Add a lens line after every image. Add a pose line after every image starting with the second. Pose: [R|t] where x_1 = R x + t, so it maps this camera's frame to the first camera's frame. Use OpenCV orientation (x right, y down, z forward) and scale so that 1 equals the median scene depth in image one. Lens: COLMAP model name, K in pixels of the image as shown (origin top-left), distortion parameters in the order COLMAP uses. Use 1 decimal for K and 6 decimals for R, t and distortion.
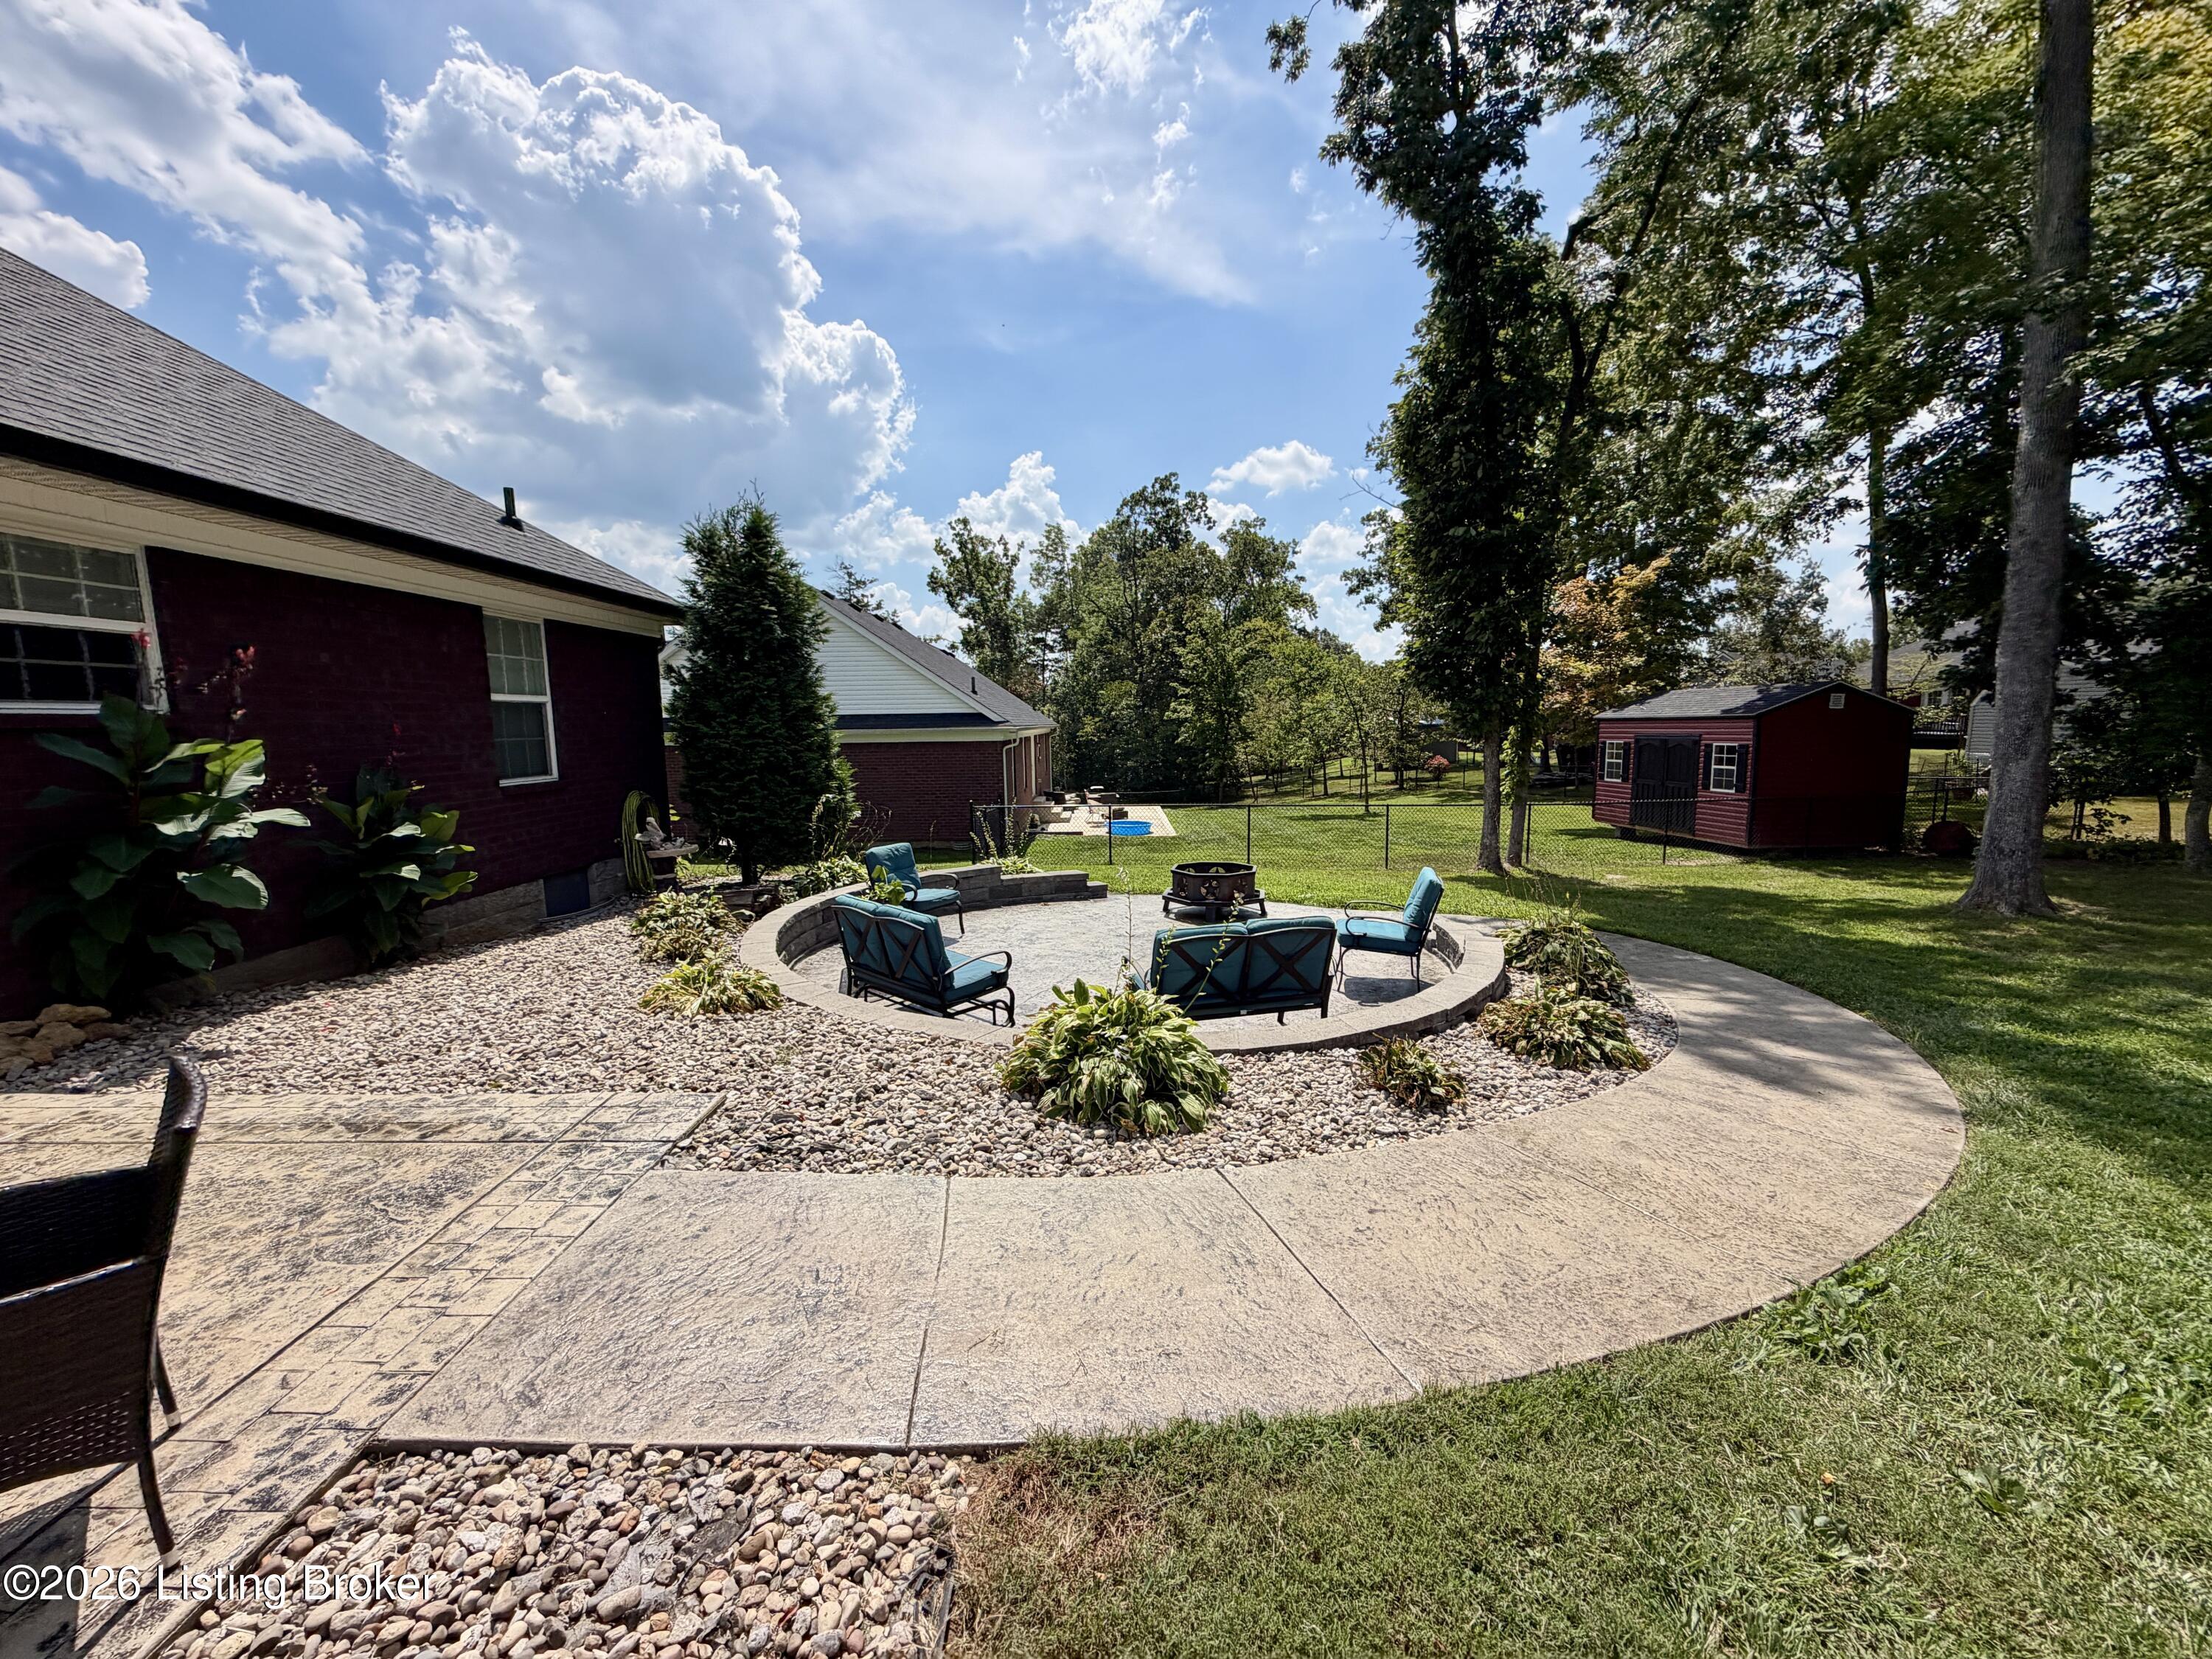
lens RADIAL K [[881.7, 0, 1100.1], [0, 881.7, 831.7], [0, 0, 1]] dist [0.000130, -0.000189]
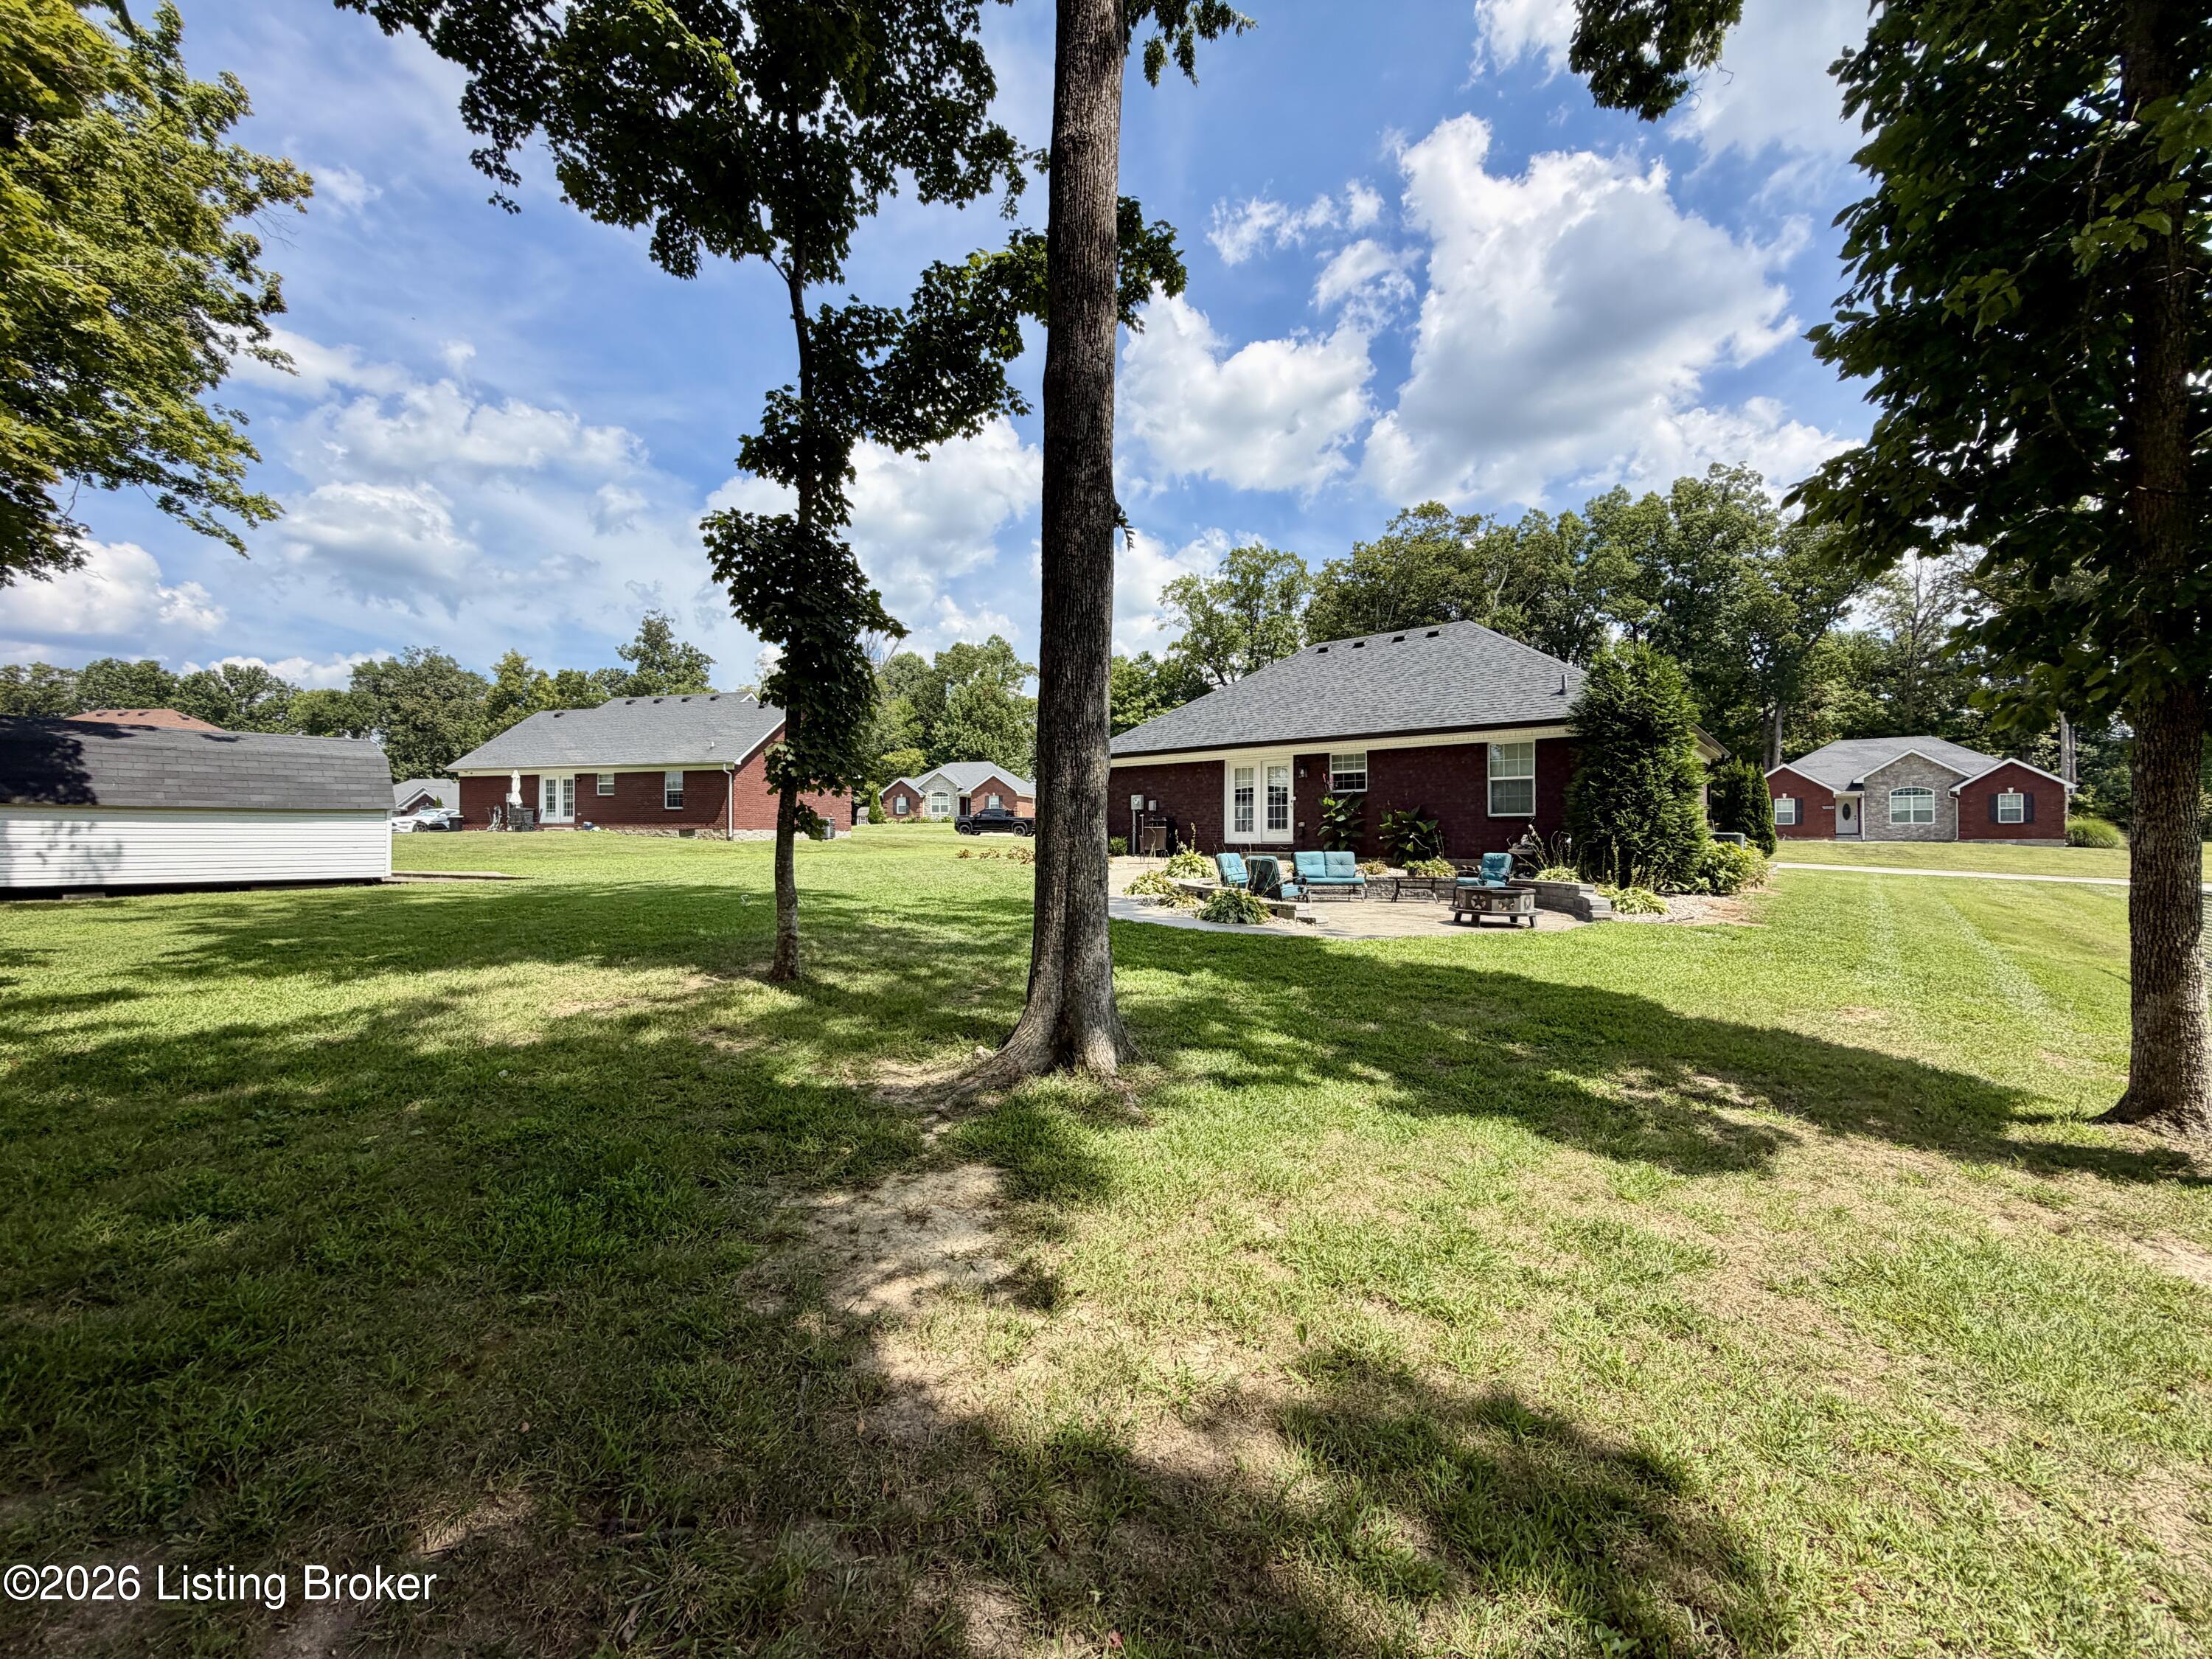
lens RADIAL K [[881.7, 0, 1100.1], [0, 881.7, 831.7], [0, 0, 1]] dist [0.000130, -0.000189]
pose [[-0.637247, 0.012849, -0.770553, 0.218028], [-0.083582, 0.992811, 0.085678, -0.015202], [0.766114, 0.119003, -0.631591, 0.205646]]
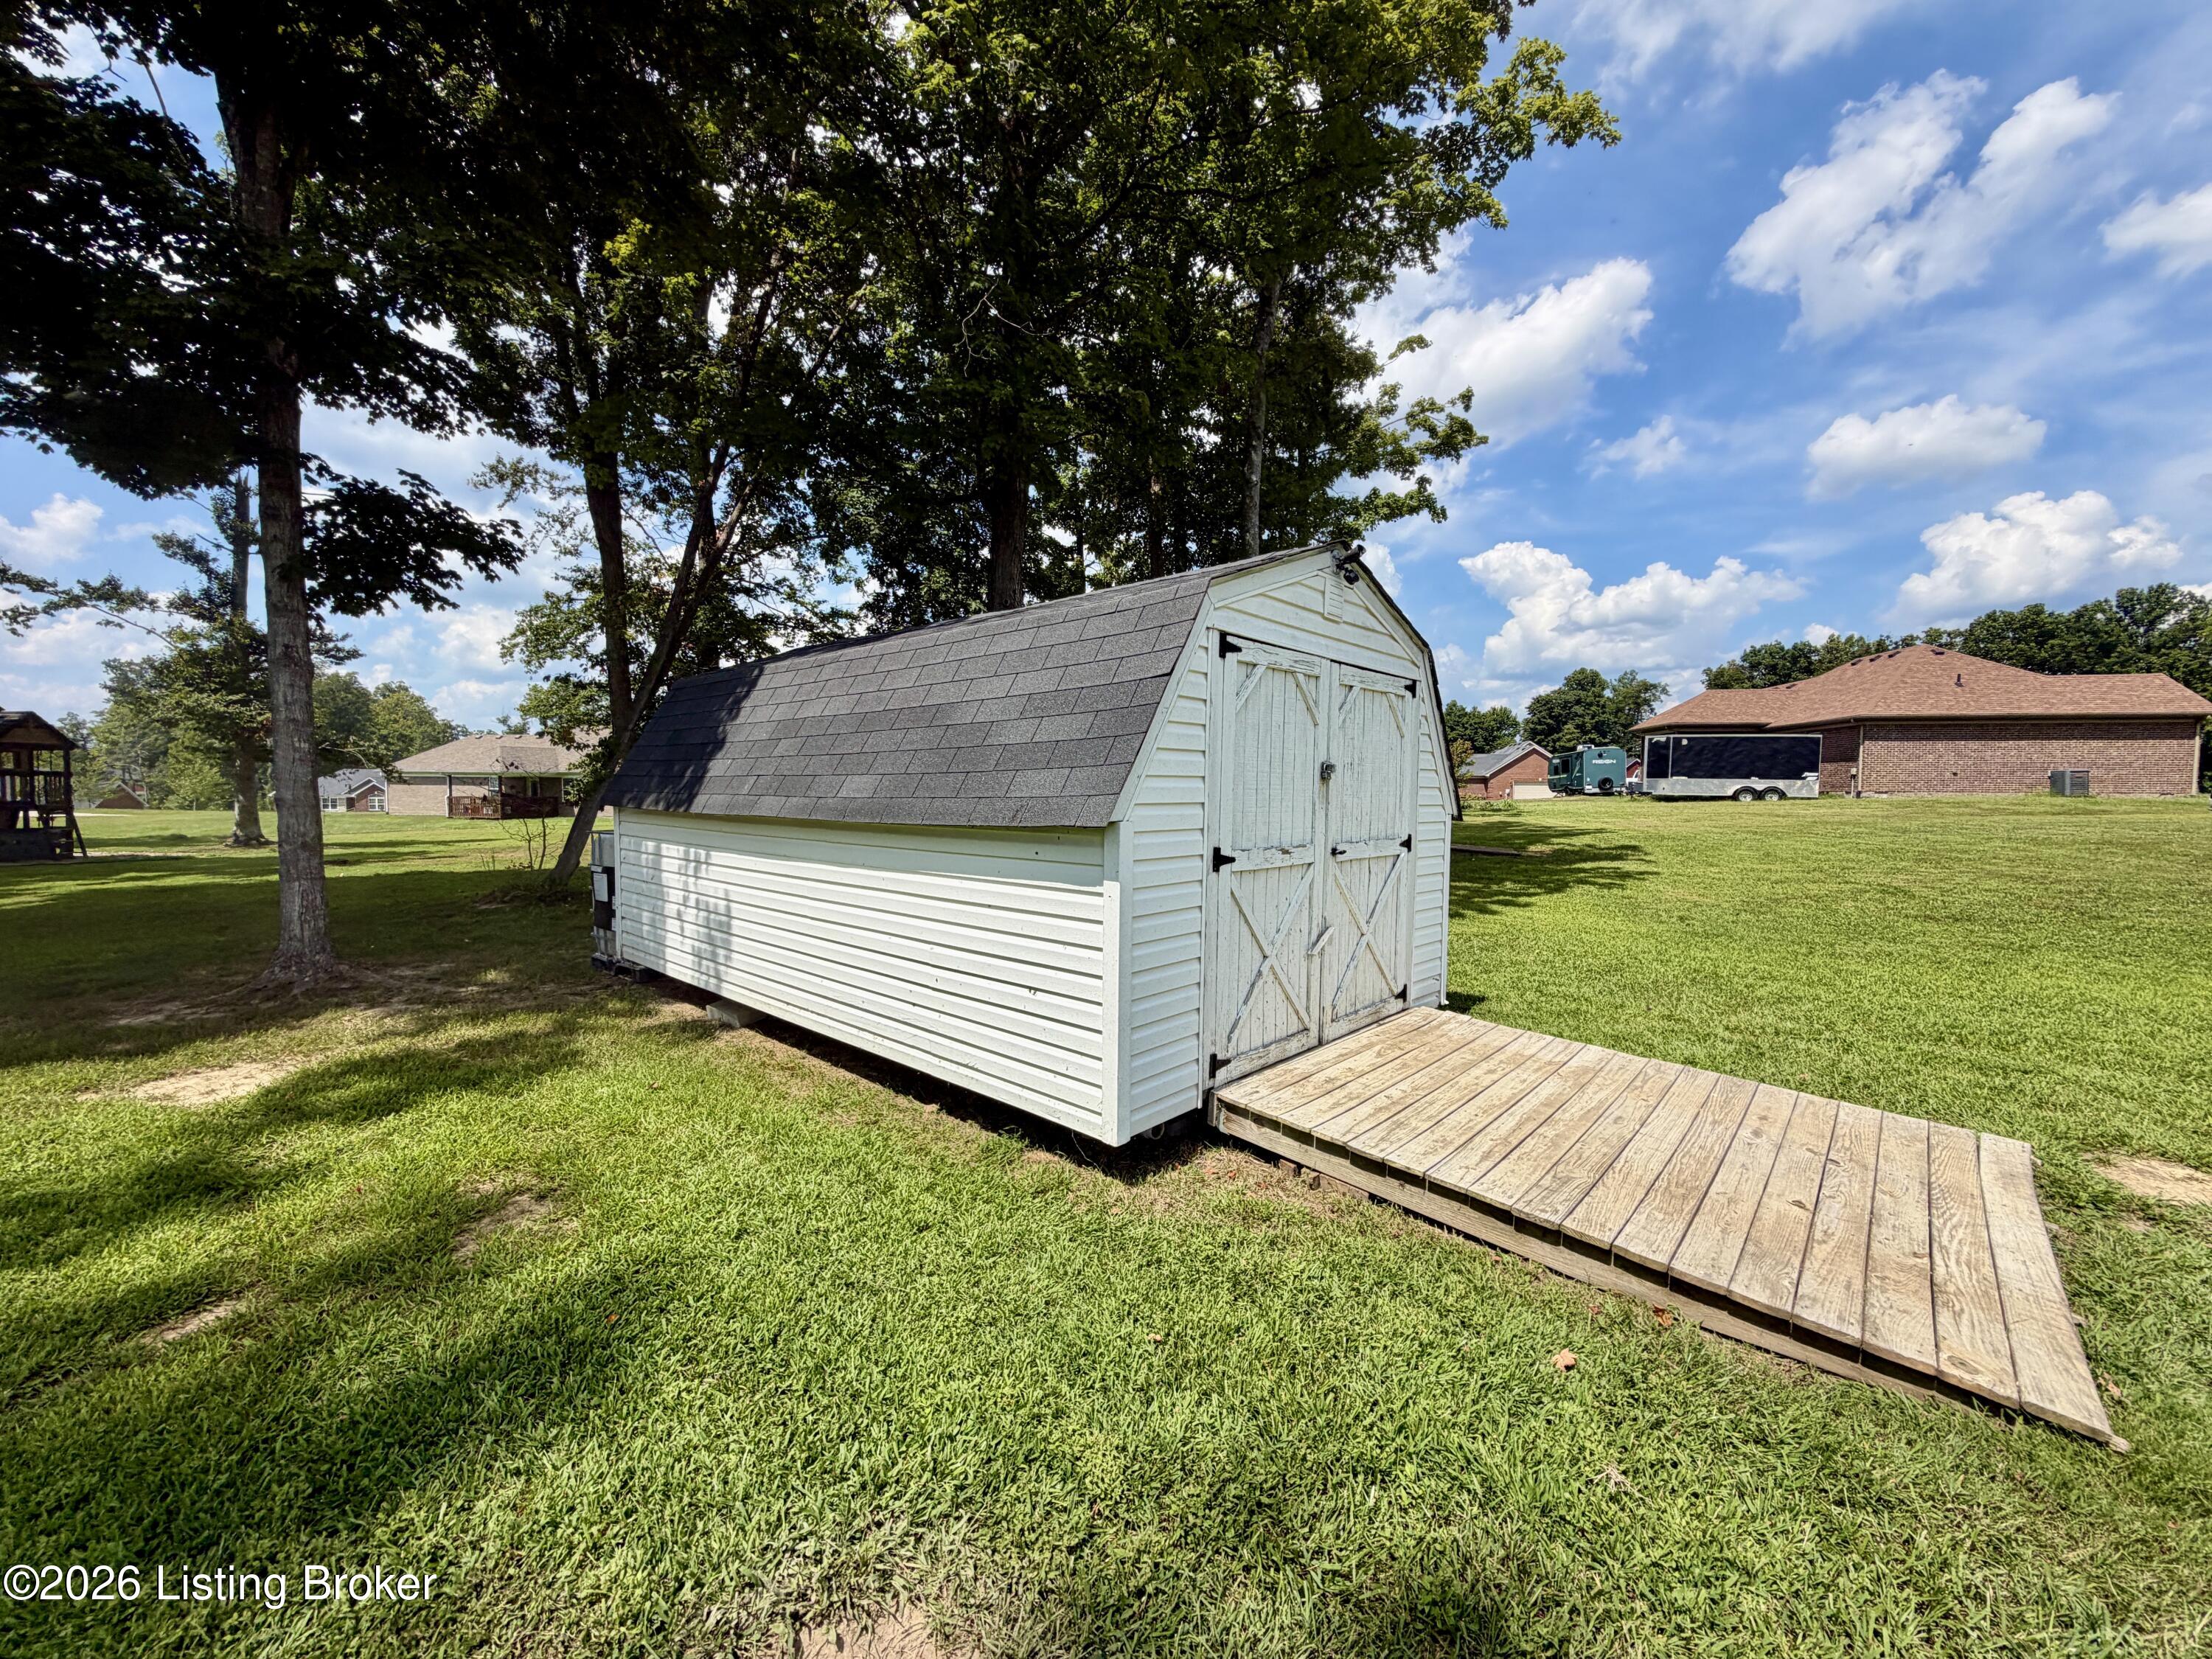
lens RADIAL K [[885.7, 0, 1101.7], [0, 885.7, 831.9], [0, 0, 1]] dist [0.001185, -0.000798]
pose [[-0.713273, -0.022565, 0.700523, 0.122172], [0.092261, 0.987762, 0.125757, 0.009536], [-0.694787, 0.154330, -0.702462, -0.059606]]
